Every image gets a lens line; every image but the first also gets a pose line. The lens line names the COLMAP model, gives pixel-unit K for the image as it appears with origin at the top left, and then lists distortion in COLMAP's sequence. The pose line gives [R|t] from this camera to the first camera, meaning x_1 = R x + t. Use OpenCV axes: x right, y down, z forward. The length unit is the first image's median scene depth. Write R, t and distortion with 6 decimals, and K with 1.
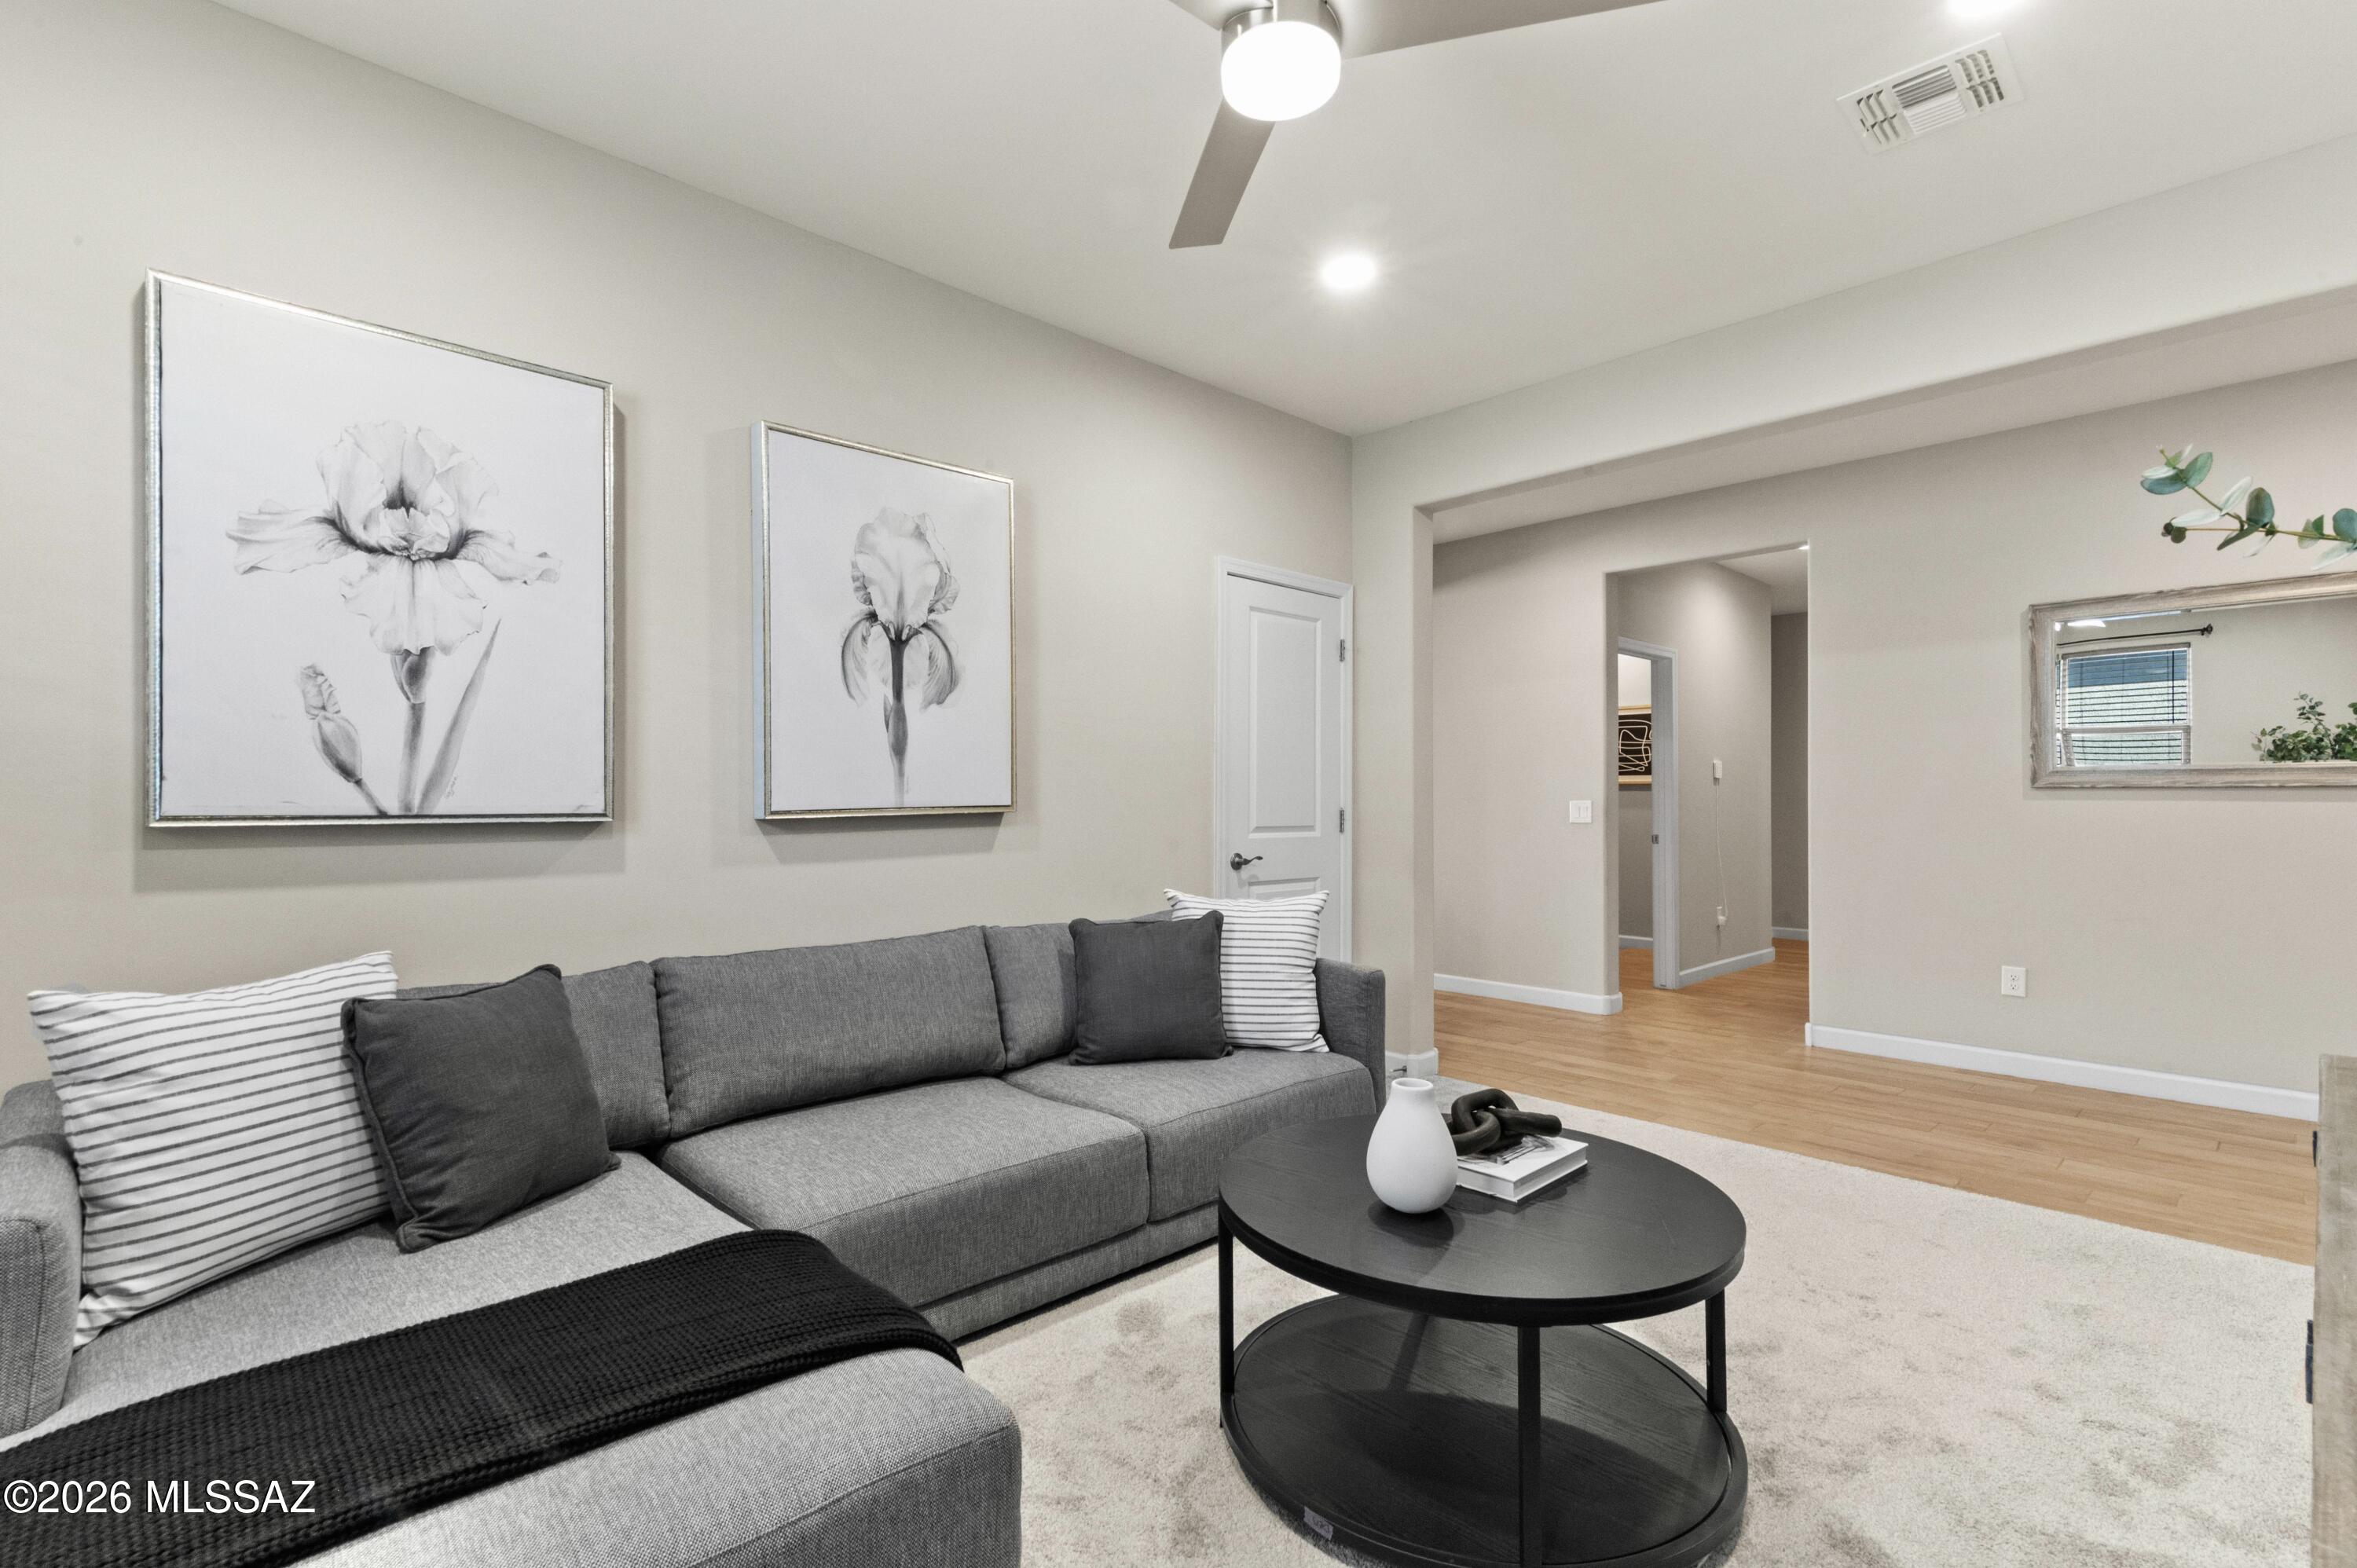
lens RADIAL K [[1080.7, 0, 1180.3], [0, 1080.7, 789.1], [0, 0, 1]] dist [0.011756, 0.000068]
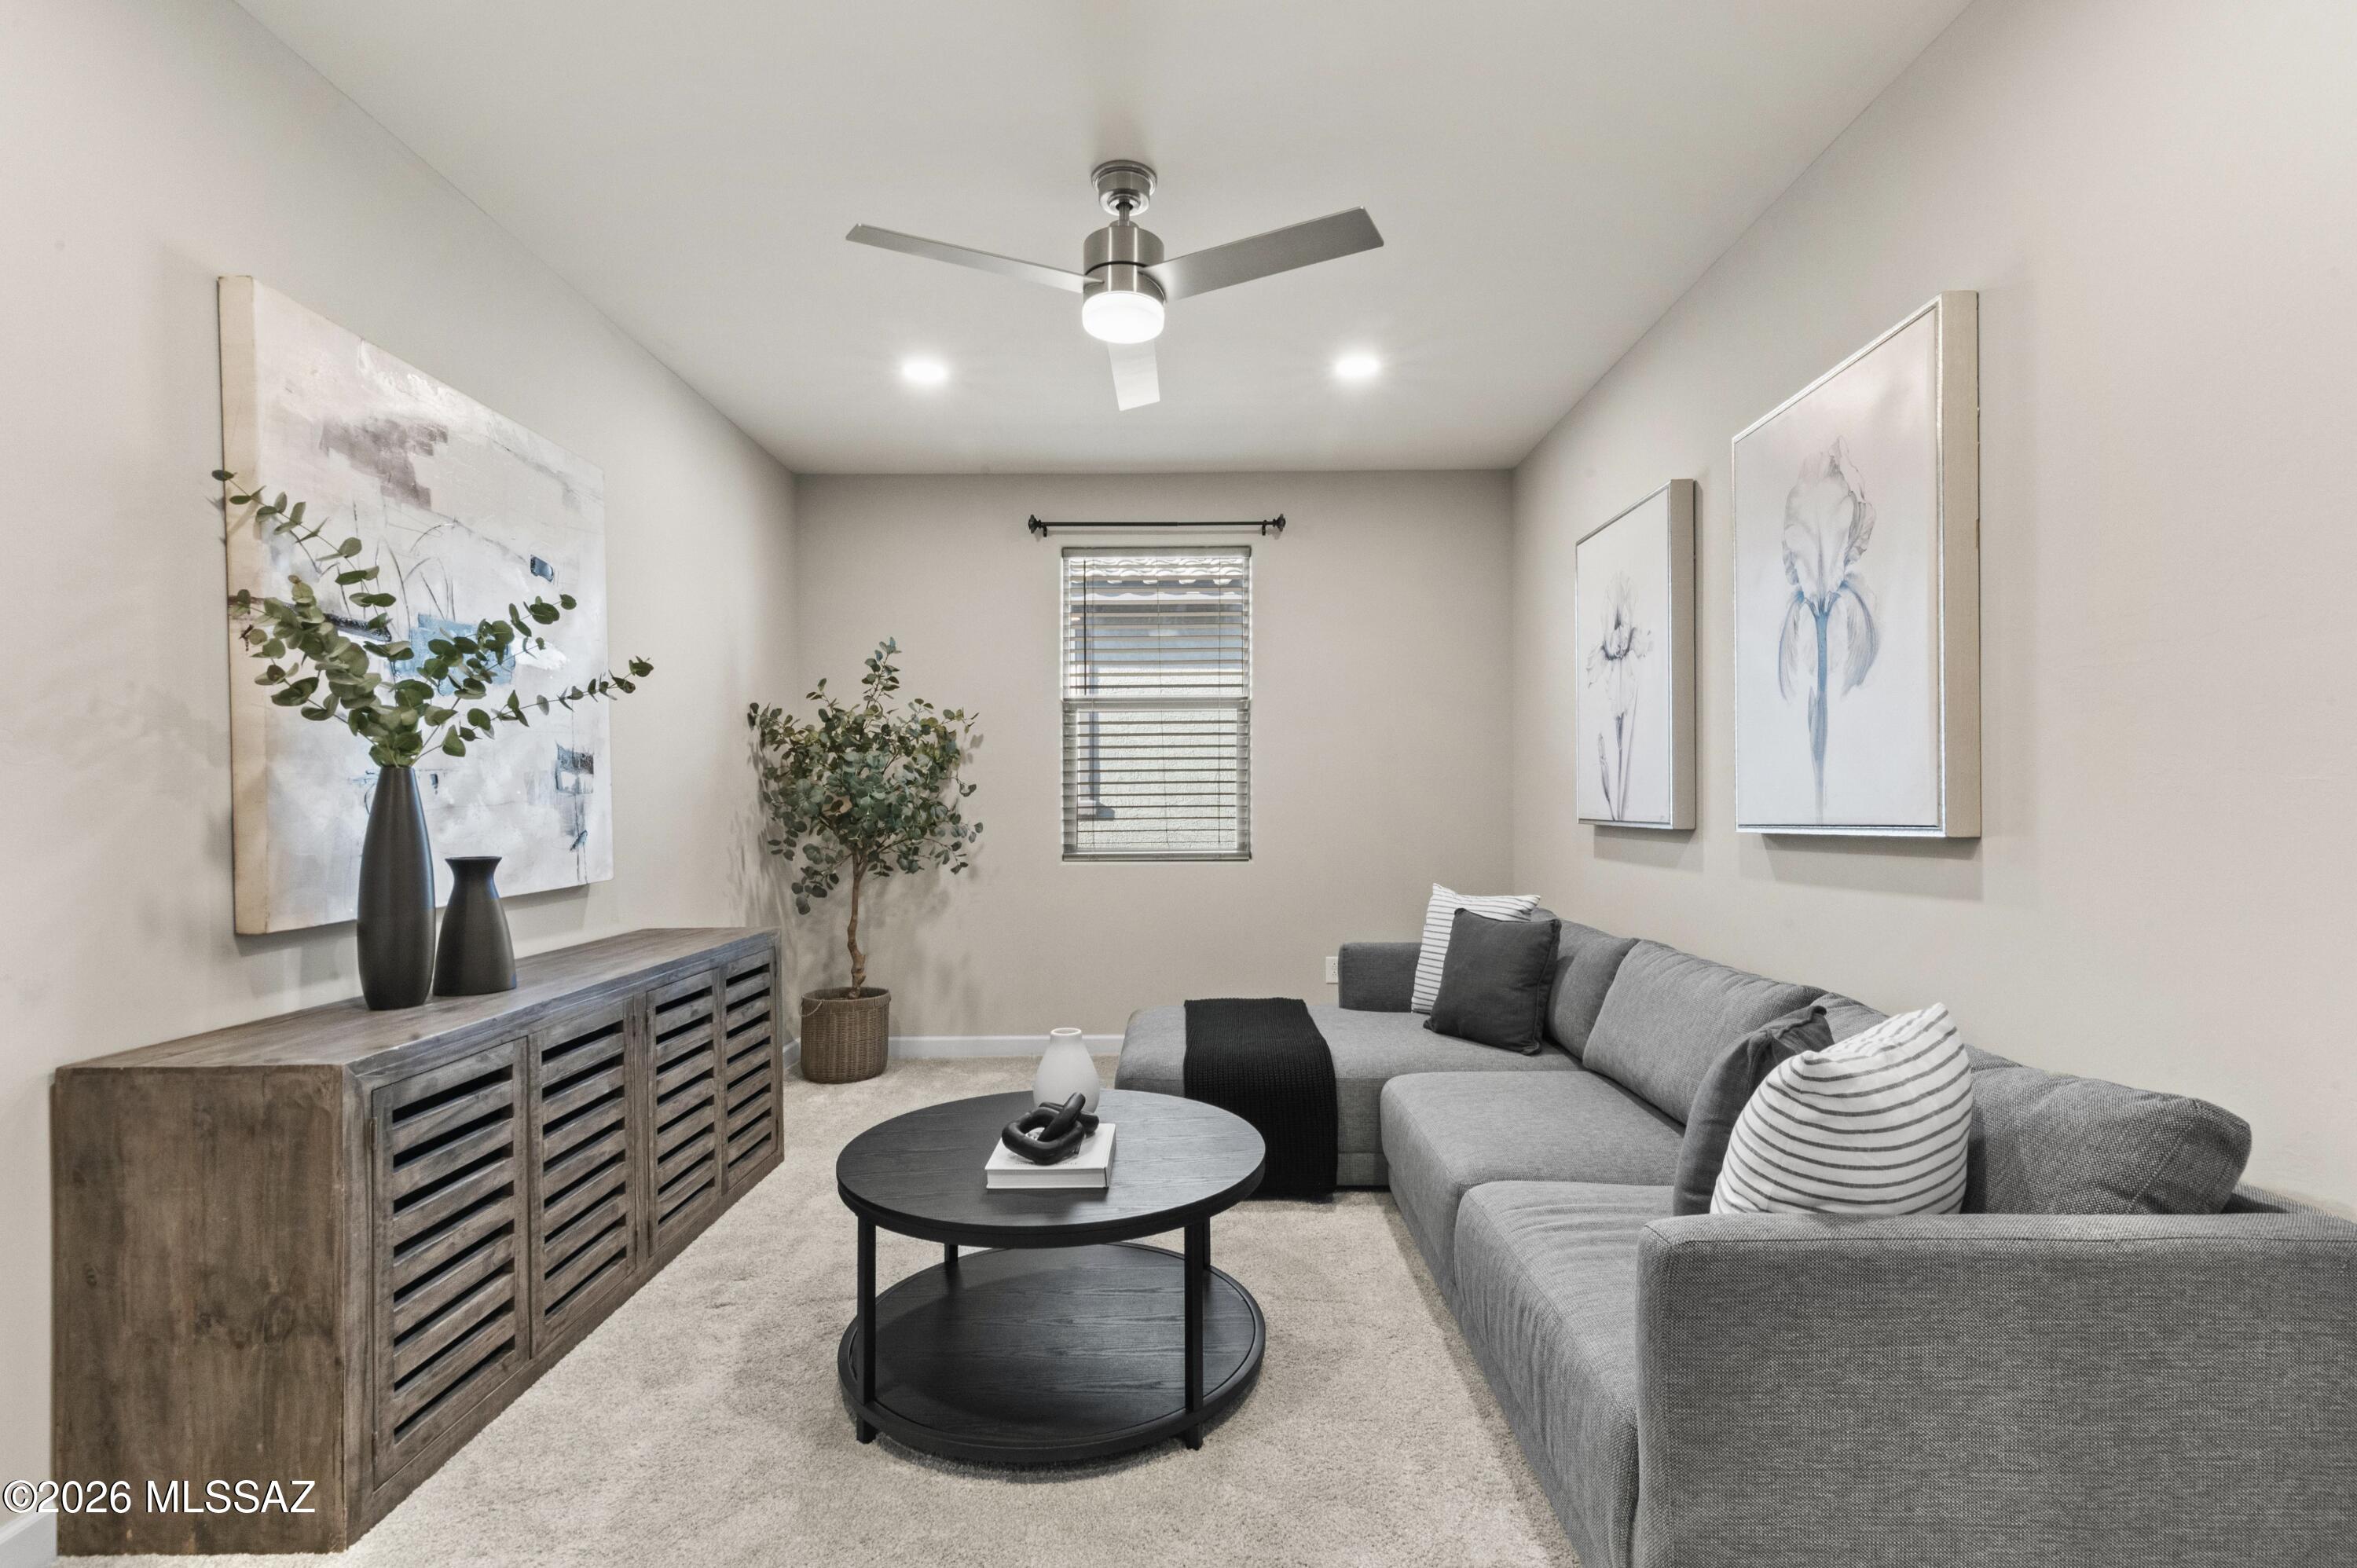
lens RADIAL K [[1080.7, 0, 1181.1], [0, 1080.7, 814.3], [0, 0, 1]] dist [0.011756, 0.000068]
pose [[-0.689939, 0.008424, -0.723819, 0.644027], [0.005591, 0.999964, 0.006309, 0.001987], [0.723846, 0.000306, -0.689961, 1.207711]]
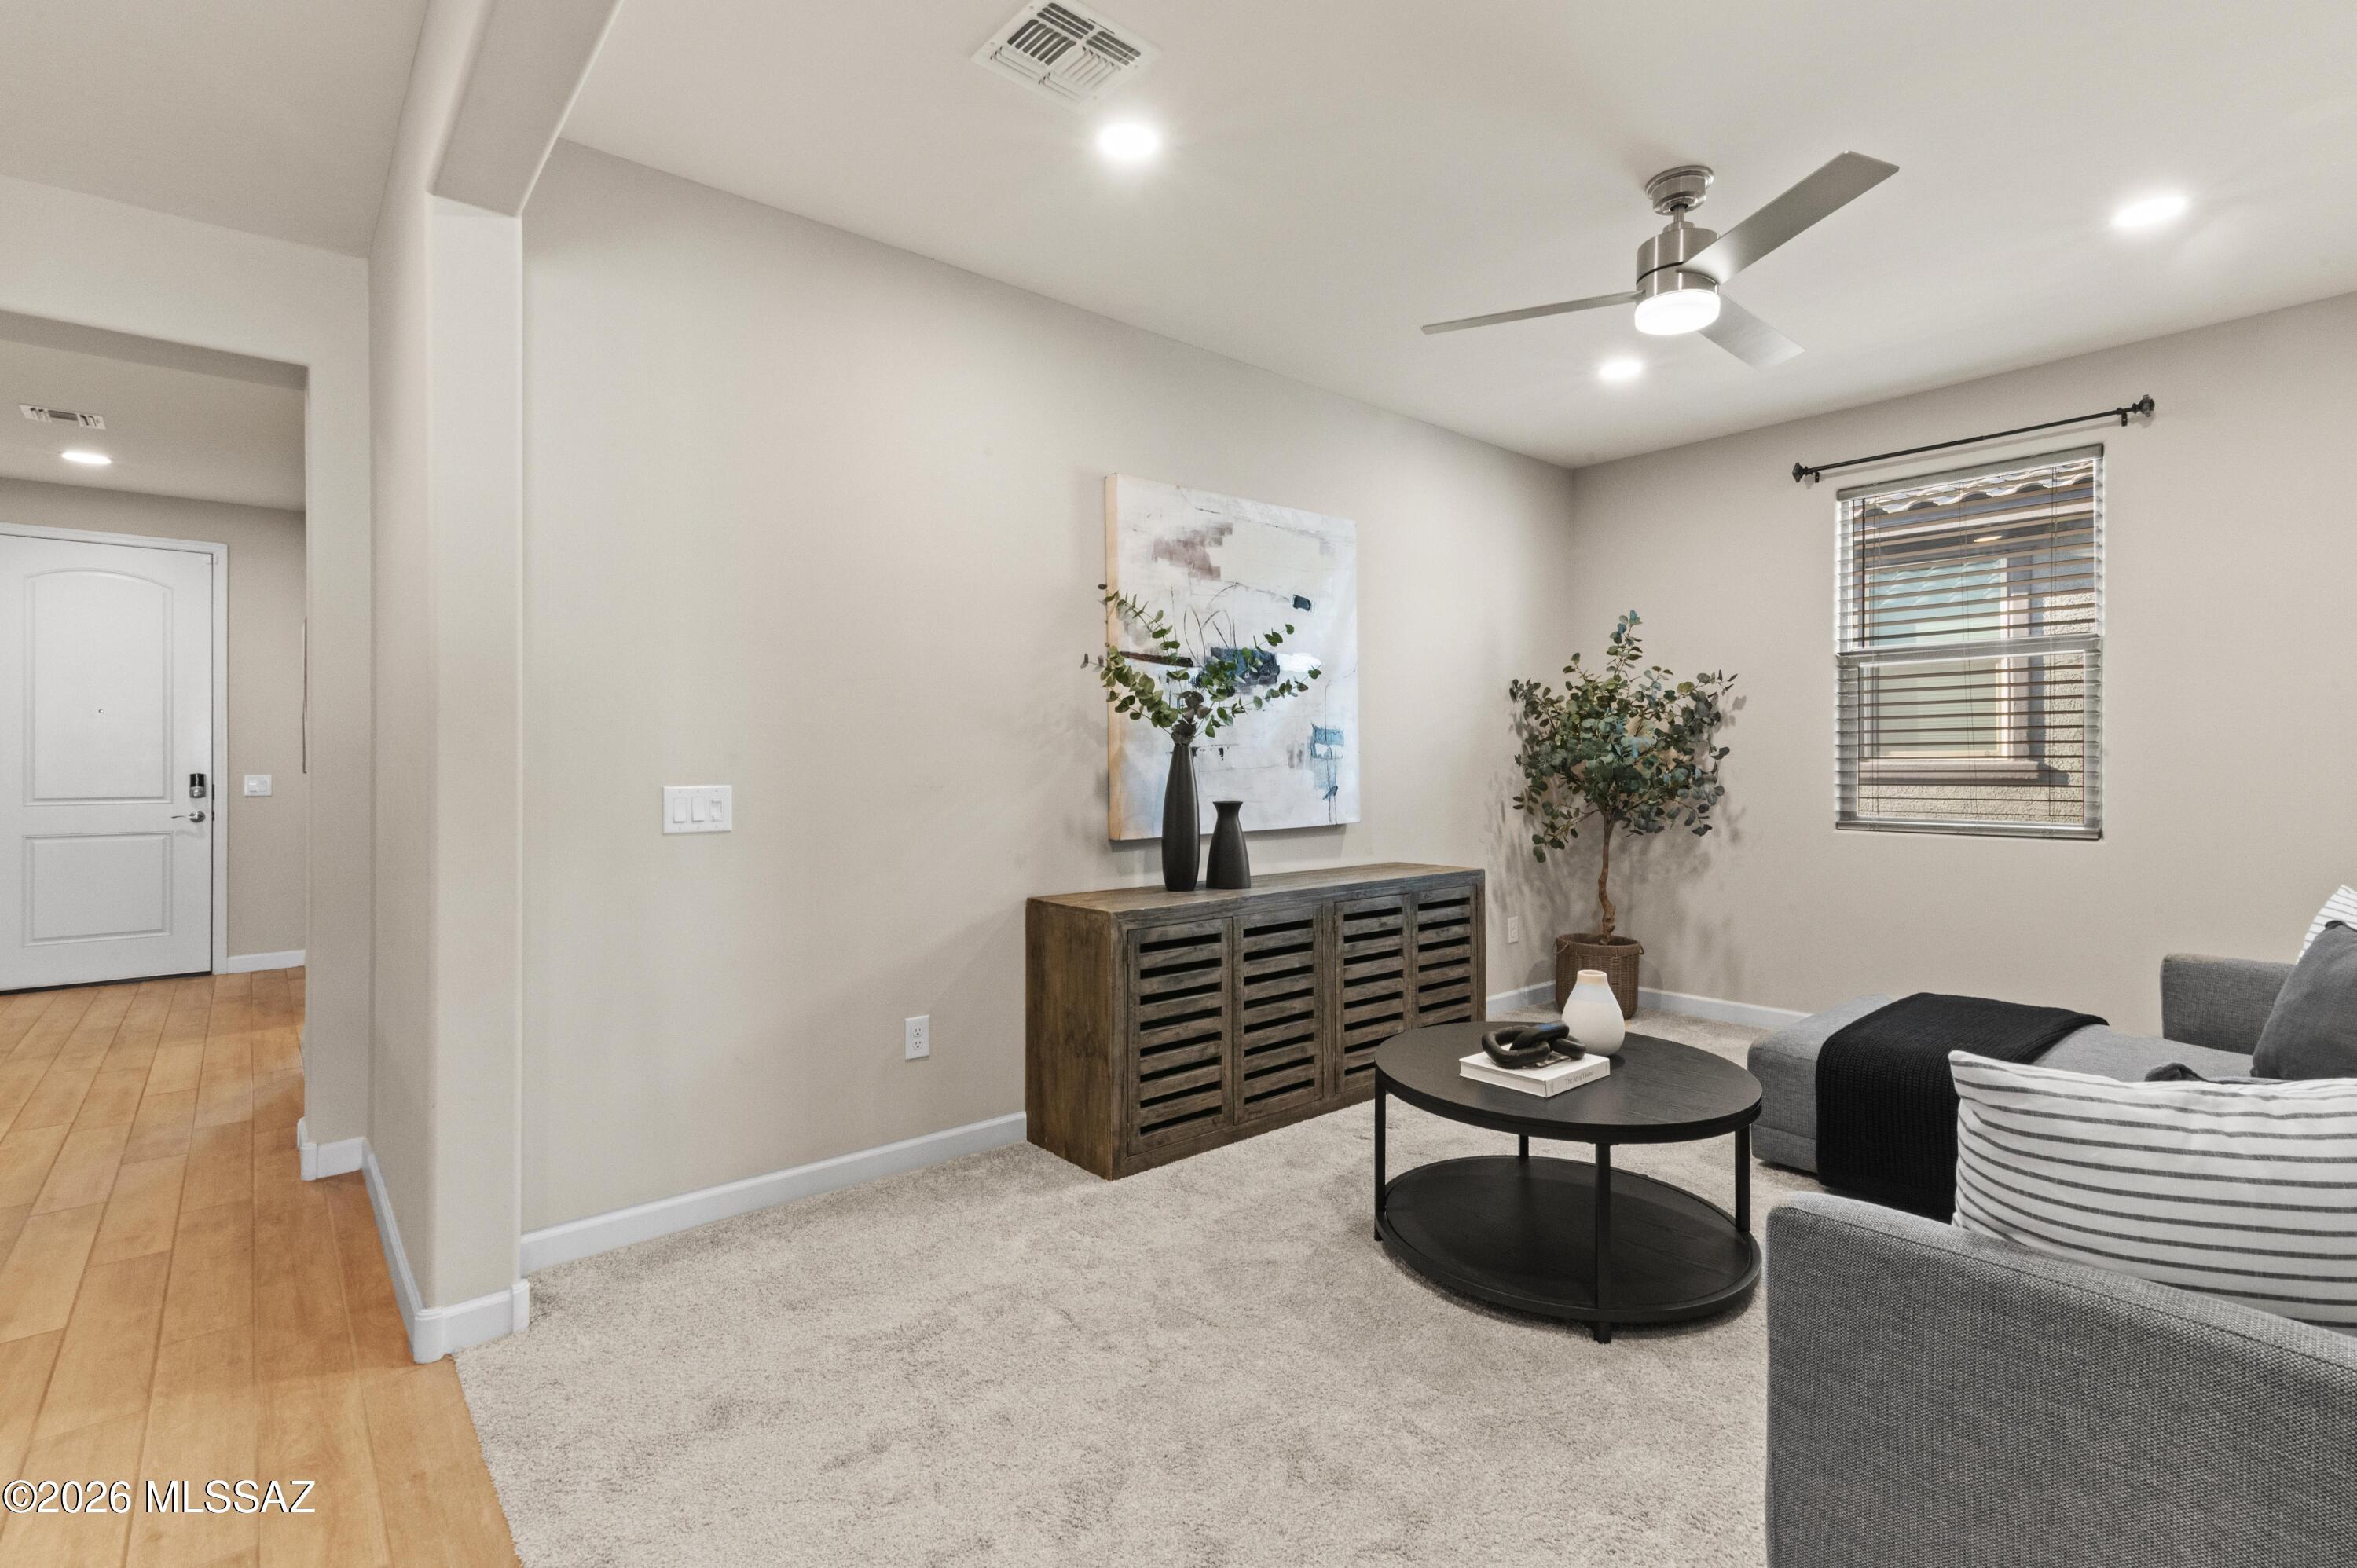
lens RADIAL K [[1080.7, 0, 1183.9], [0, 1080.7, 767.5], [0, 0, 1]] dist [0.011756, 0.000068]
pose [[-0.998849, -0.001590, 0.047945, 0.434591], [-0.001539, 0.999998, 0.001099, -0.004193], [-0.047946, 0.001024, -0.998849, 1.493374]]
